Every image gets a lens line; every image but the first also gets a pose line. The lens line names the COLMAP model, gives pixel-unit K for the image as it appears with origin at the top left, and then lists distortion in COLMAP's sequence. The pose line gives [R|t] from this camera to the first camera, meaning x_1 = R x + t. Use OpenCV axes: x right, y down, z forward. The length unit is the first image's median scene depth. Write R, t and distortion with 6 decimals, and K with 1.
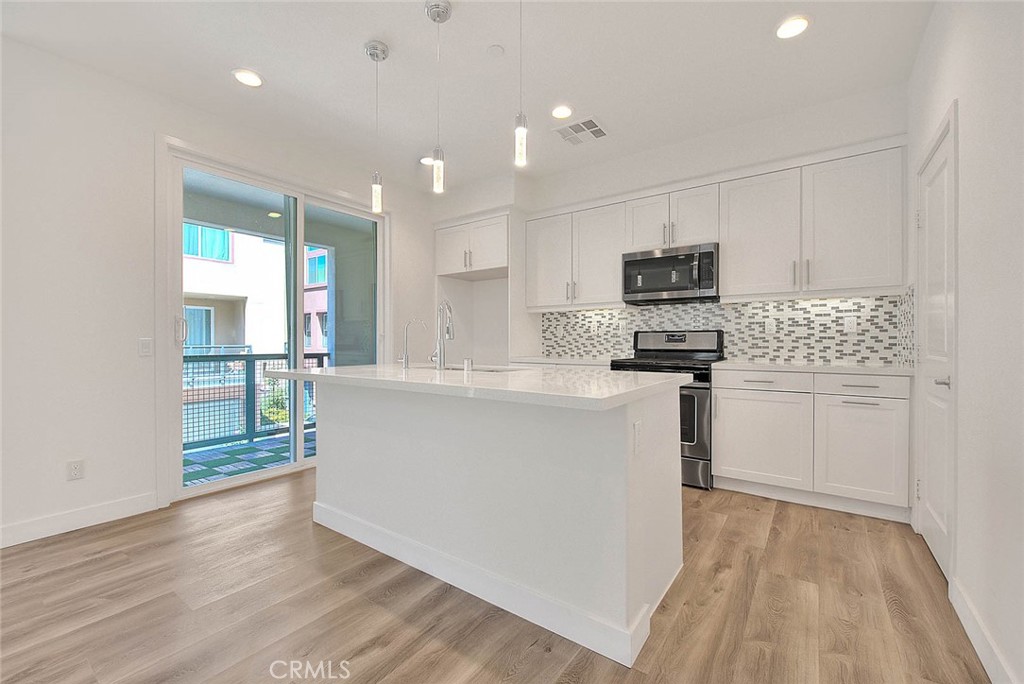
lens RADIAL K [[421.0, 0, 507.9], [0, 421.0, 341.4], [0, 0, 1]] dist [-0.001726, -0.000465]
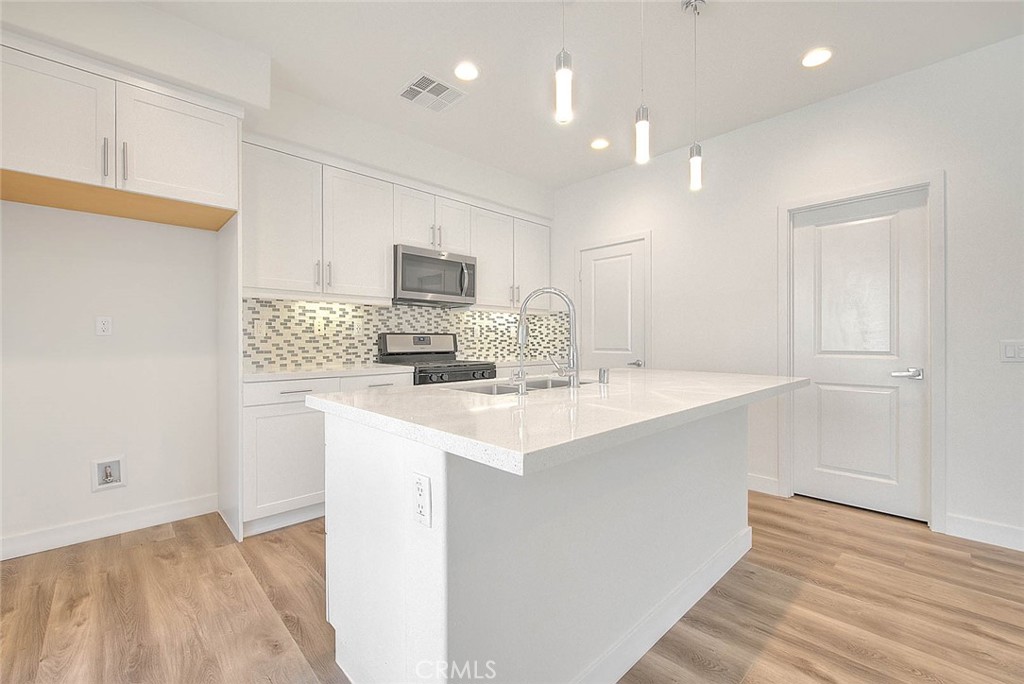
lens RADIAL K [[427.2, 0, 518.8], [0, 427.2, 343.1], [0, 0, 1]] dist [0.002761, -0.000068]
pose [[0.169203, -0.004738, 0.985570, -0.583121], [0.000812, 0.999989, 0.004668, -0.006418], [-0.985581, 0.000011, 0.169205, 0.633033]]
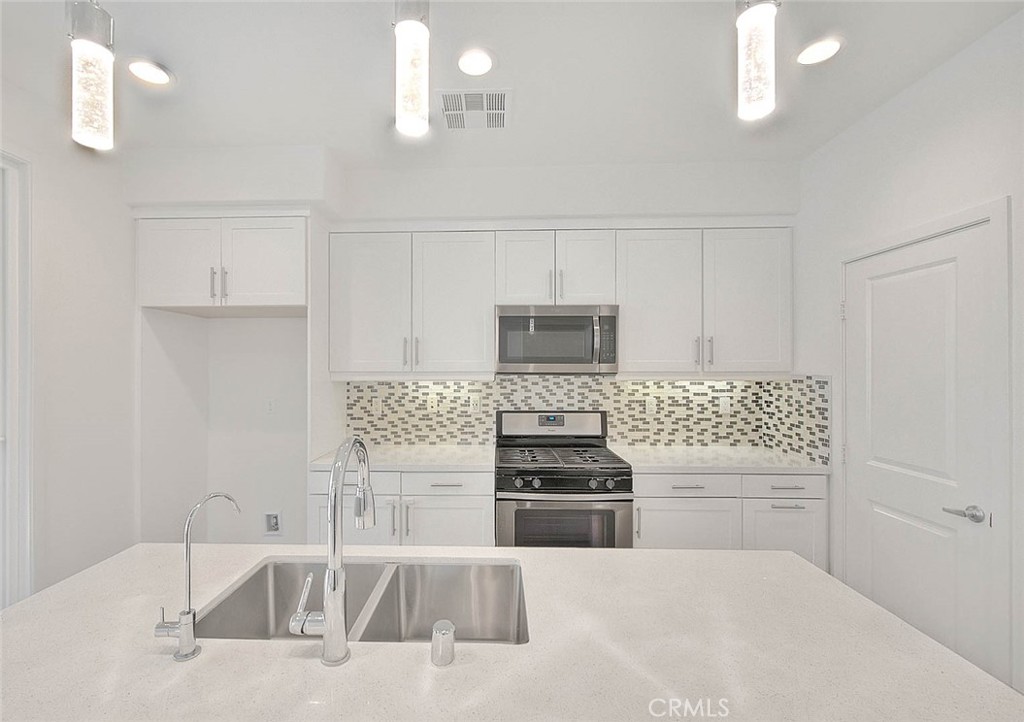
lens RADIAL K [[450.5, 0, 479.0], [0, 450.5, 367.9], [0, 0, 1]] dist [0.000316, -0.000090]
pose [[0.830709, -0.000014, 0.556707, -0.176005], [0.000325, 1.000000, -0.000459, -0.107889], [-0.556707, 0.000562, 0.830709, 0.409965]]
